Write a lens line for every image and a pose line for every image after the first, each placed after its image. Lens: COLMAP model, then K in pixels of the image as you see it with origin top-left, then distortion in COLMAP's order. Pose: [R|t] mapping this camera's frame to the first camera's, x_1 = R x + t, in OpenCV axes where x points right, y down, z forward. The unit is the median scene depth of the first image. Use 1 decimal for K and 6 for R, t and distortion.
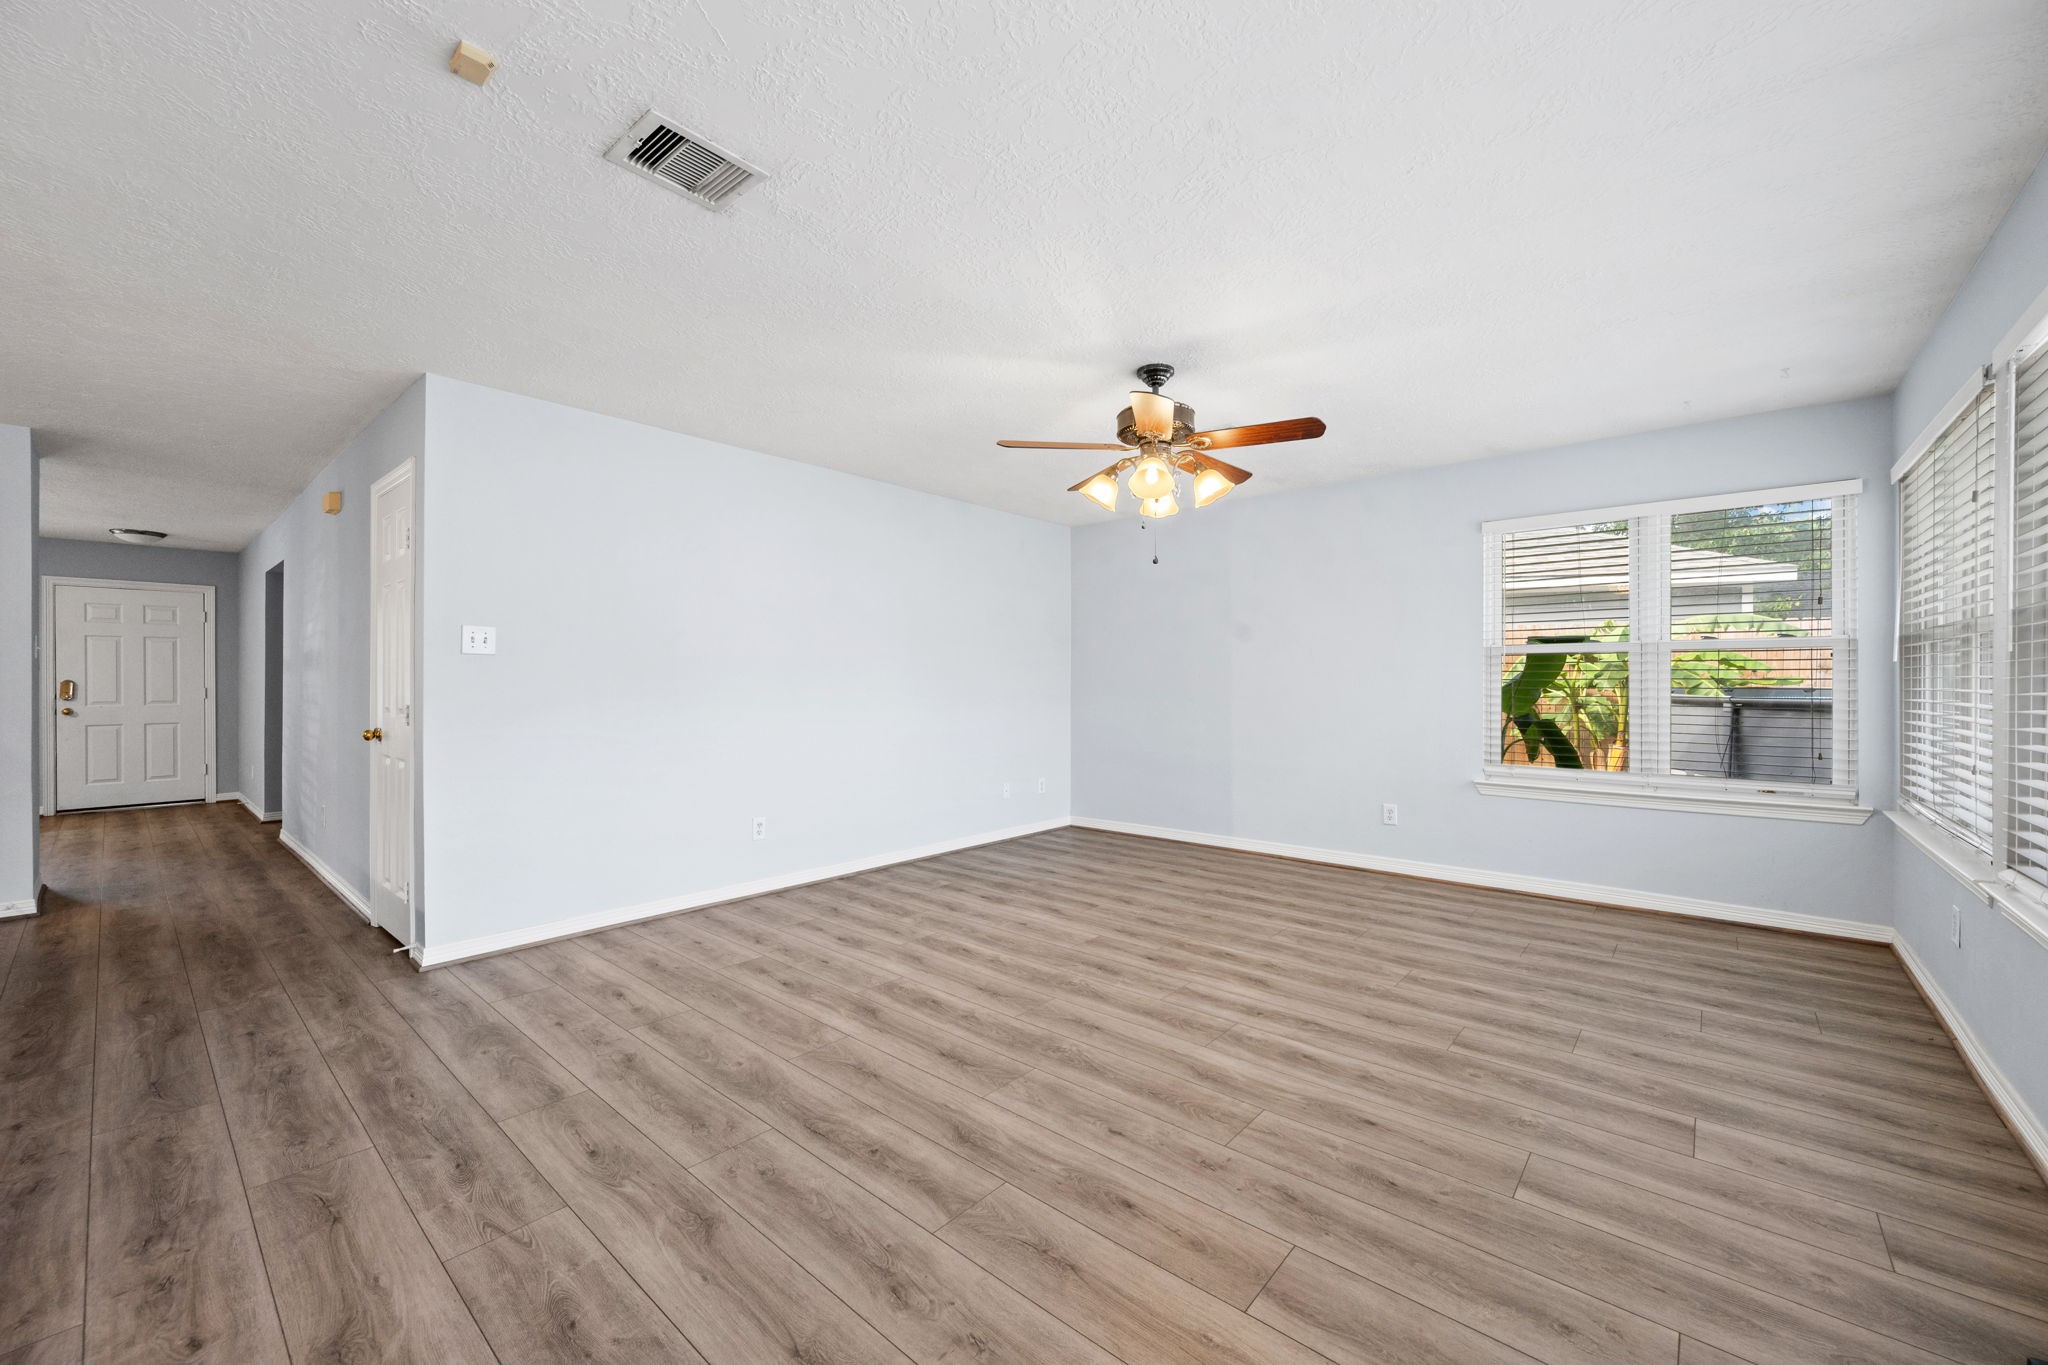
lens RADIAL K [[796.6, 0, 1029.6], [0, 796.6, 682.4], [0, 0, 1]] dist [0.000518, -0.000187]
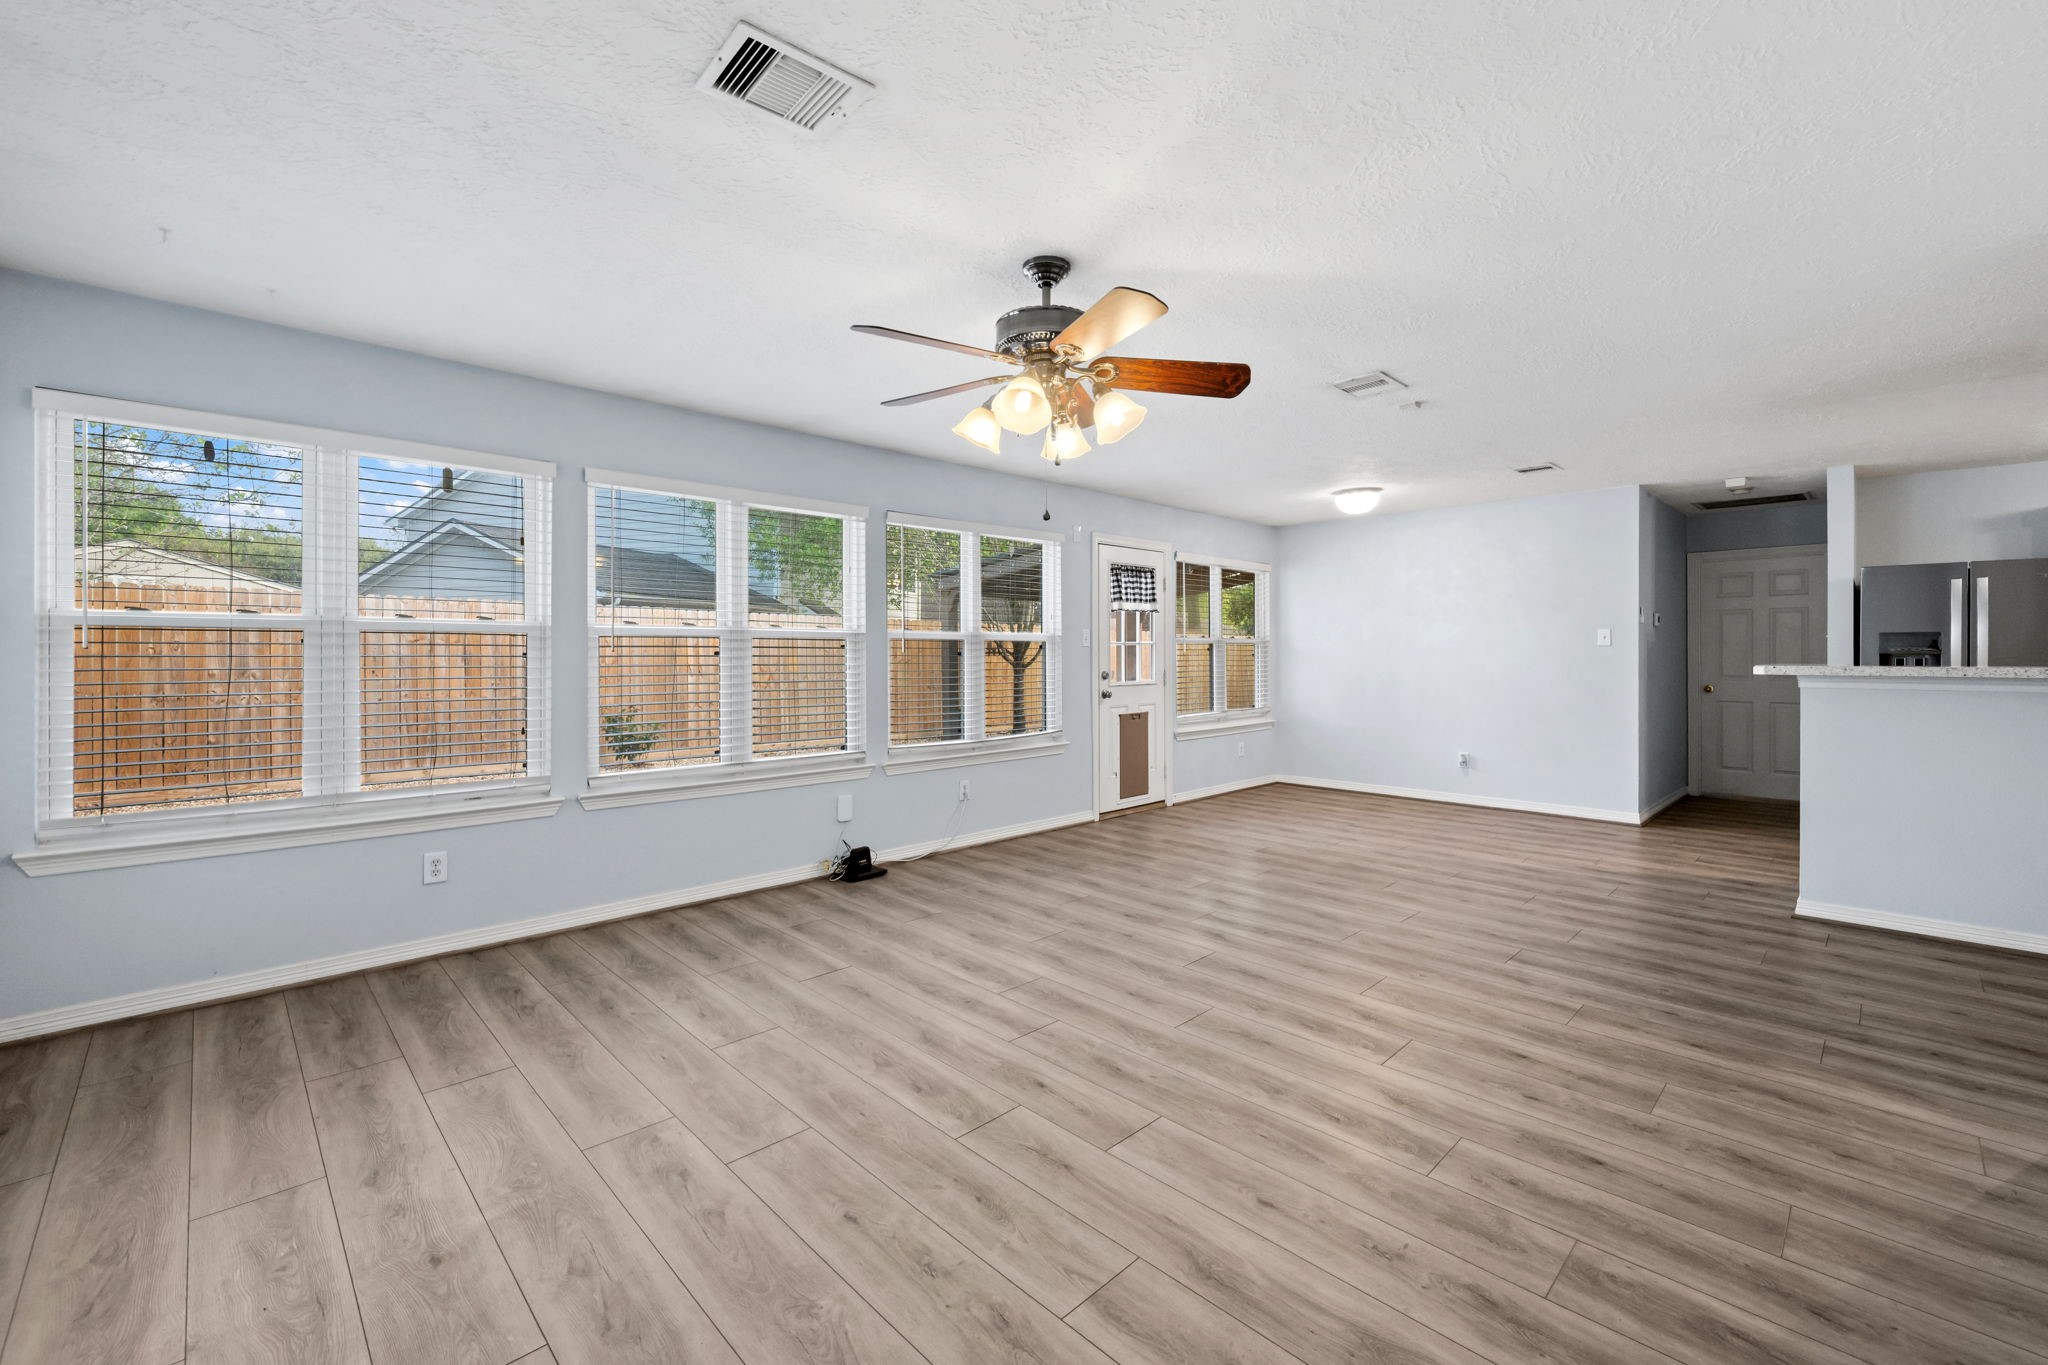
lens RADIAL K [[856.9, 0, 1027.1], [0, 856.9, 656.3], [0, 0, 1]] dist [0.001924, -0.000261]
pose [[-0.996313, 0.000971, 0.085783, 0.112909], [0.001143, 0.999997, 0.001947, -0.021449], [-0.085781, 0.002038, -0.996312, 1.942675]]
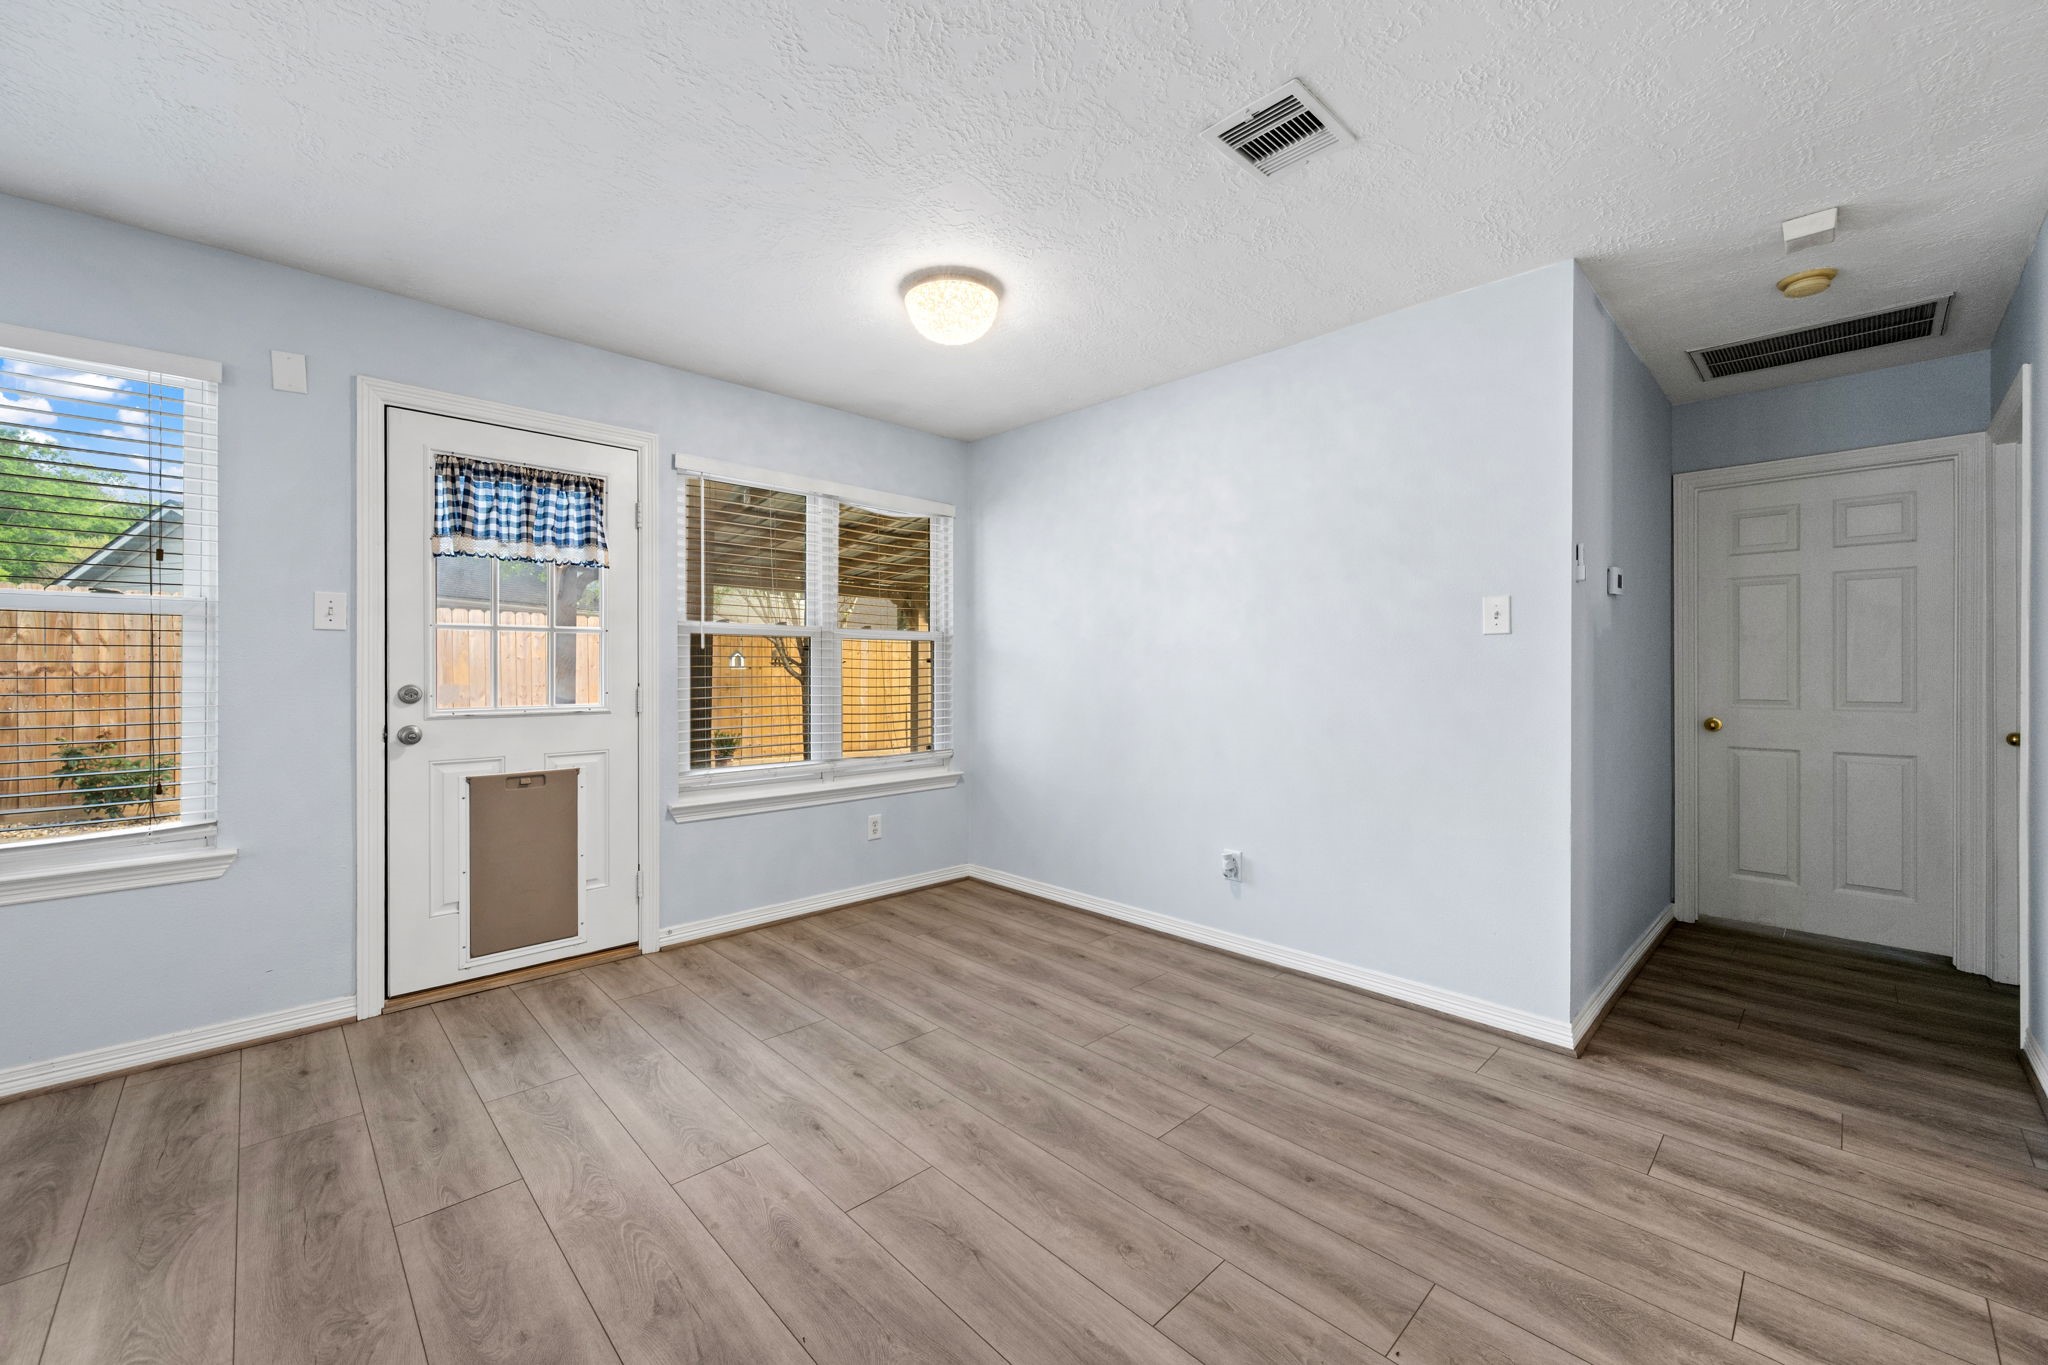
lens RADIAL K [[801.3, 0, 1026.3], [0, 801.3, 670.7], [0, 0, 1]] dist [0.000364, 0.000128]
pose [[-0.995739, -0.003781, 0.092137, -0.674900], [-0.003927, 0.999991, -0.001403, 0.001392], [-0.092131, -0.001759, -0.995745, 0.663979]]
